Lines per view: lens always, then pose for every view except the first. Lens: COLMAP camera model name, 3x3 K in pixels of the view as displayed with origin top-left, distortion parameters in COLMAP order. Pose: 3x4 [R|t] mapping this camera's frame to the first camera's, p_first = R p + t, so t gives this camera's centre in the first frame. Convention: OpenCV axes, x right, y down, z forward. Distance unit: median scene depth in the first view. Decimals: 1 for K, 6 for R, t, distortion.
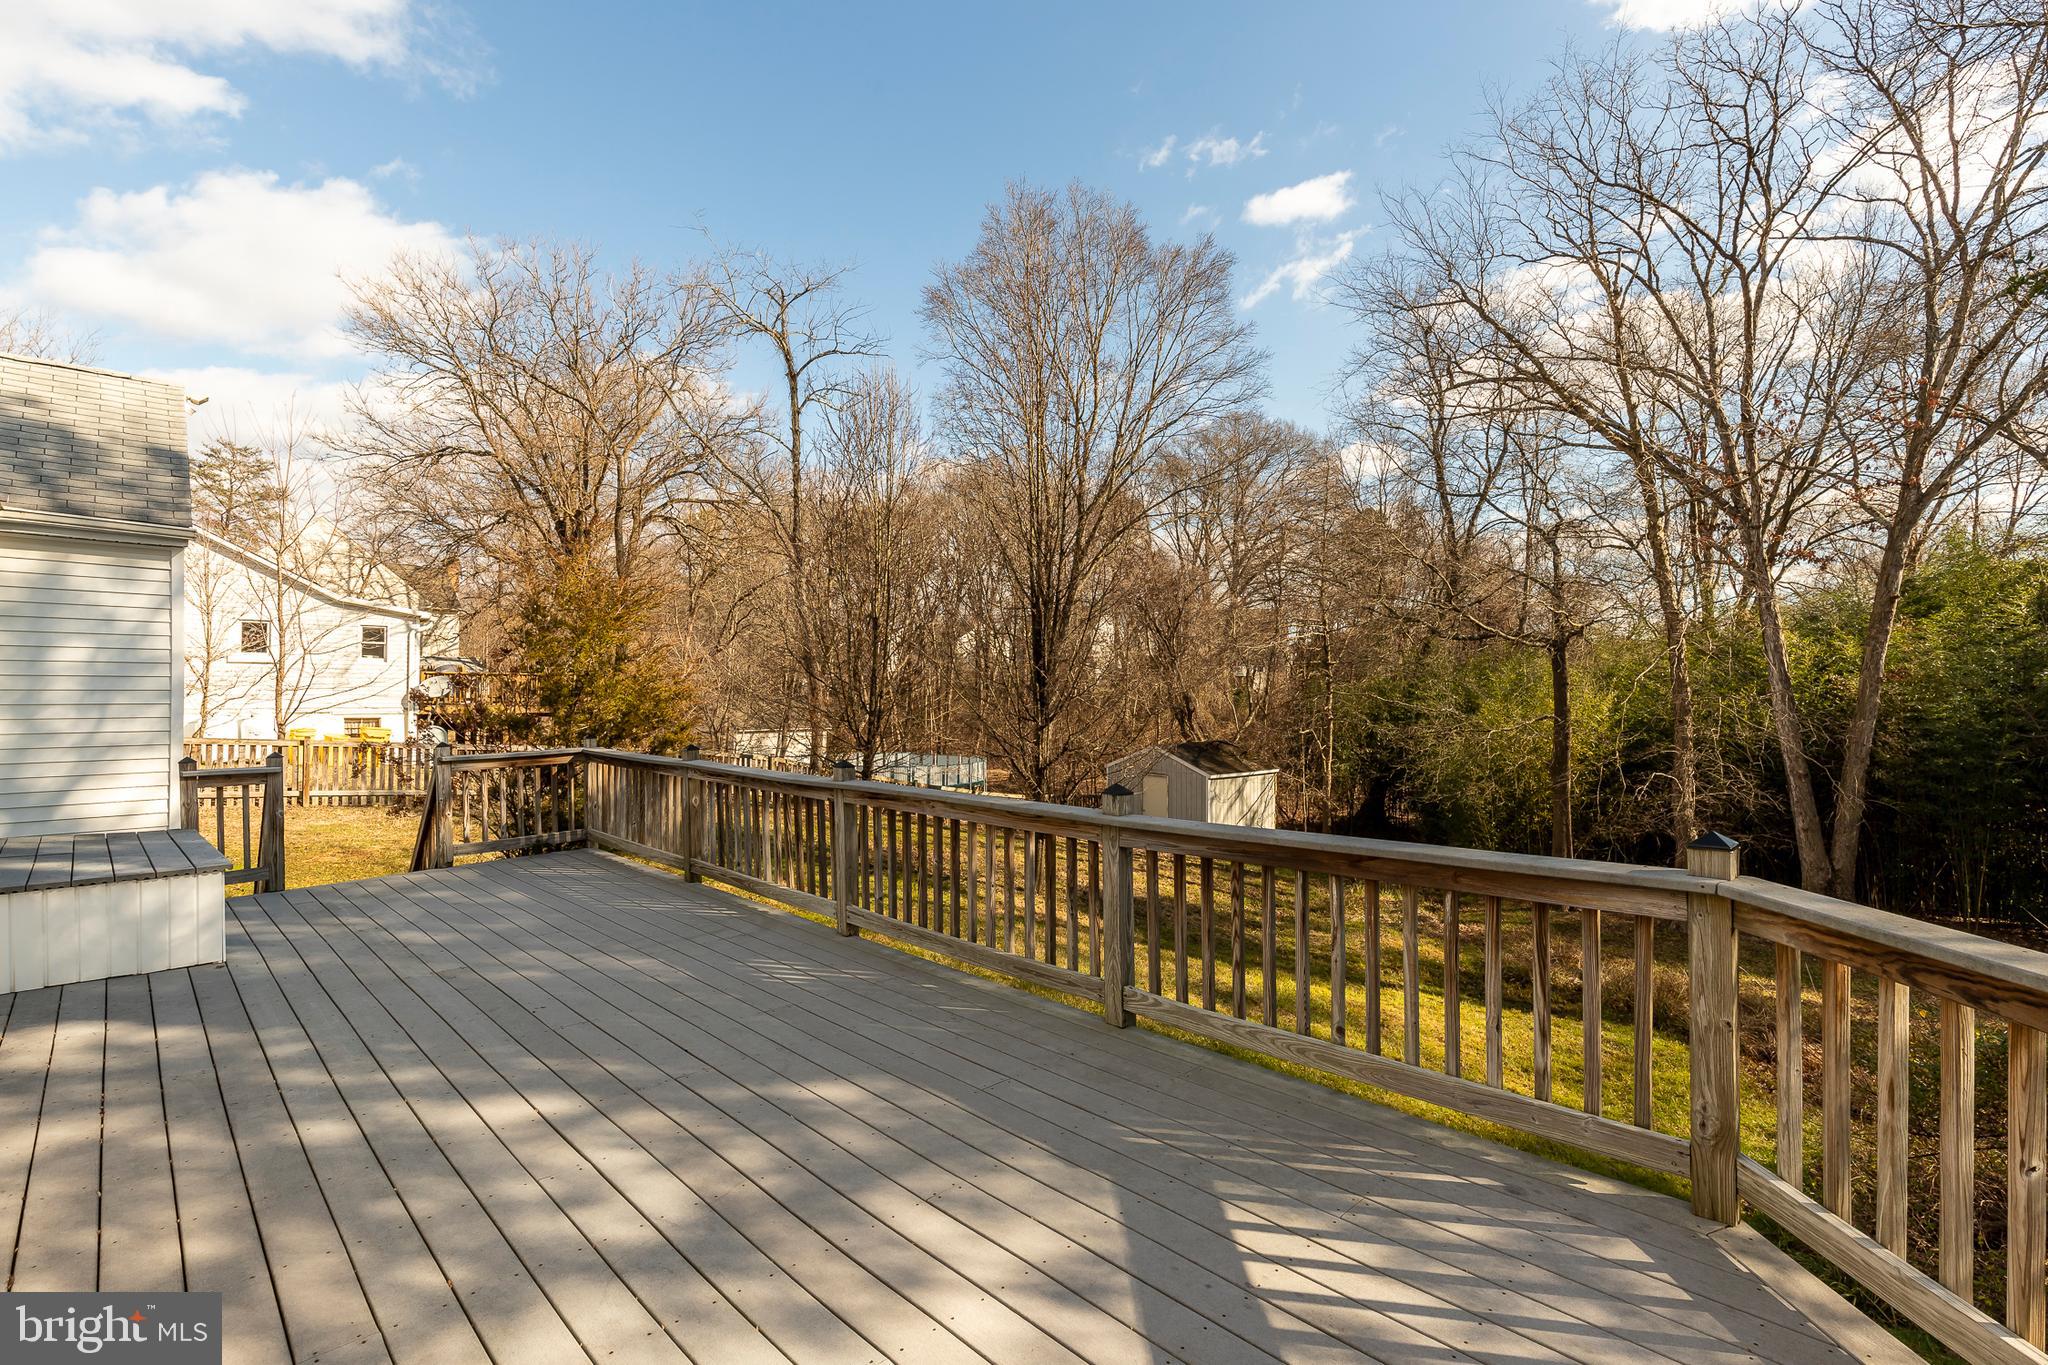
lens RADIAL K [[946.7, 0, 1018.7], [0, 946.7, 667.8], [0, 0, 1]] dist [0.004804, -0.000575]
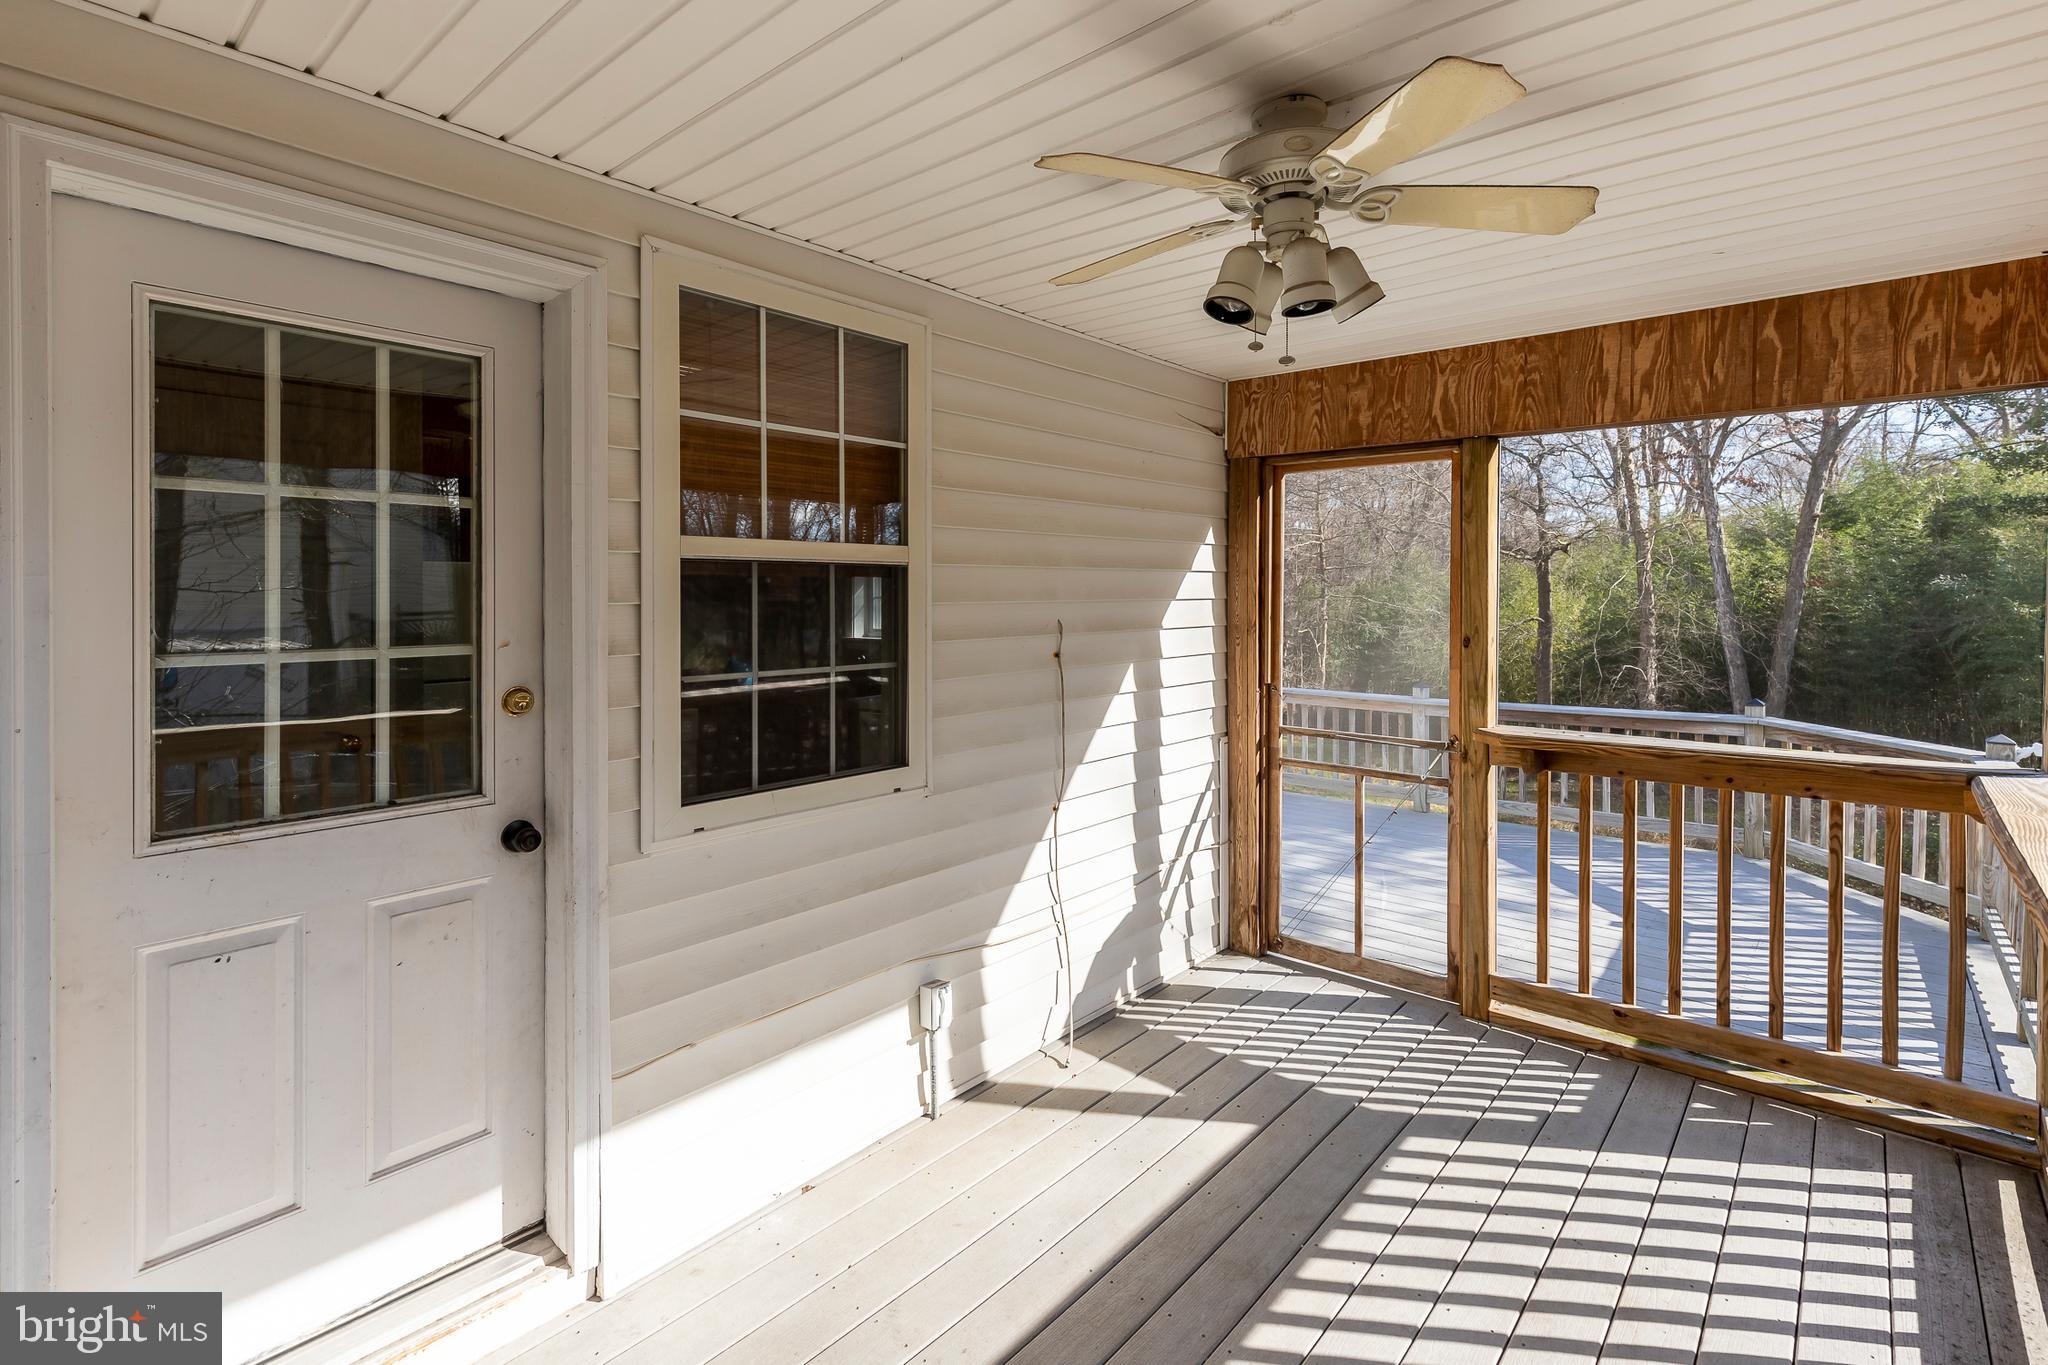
lens RADIAL K [[946.7, 0, 1024.8], [0, 946.7, 591.9], [0, 0, 1]] dist [0.004804, -0.000575]
pose [[0.998806, -0.007006, 0.048347, -0.121853], [0.005629, 0.999576, 0.028553, -0.017442], [-0.048526, -0.028247, 0.998422, -0.136414]]
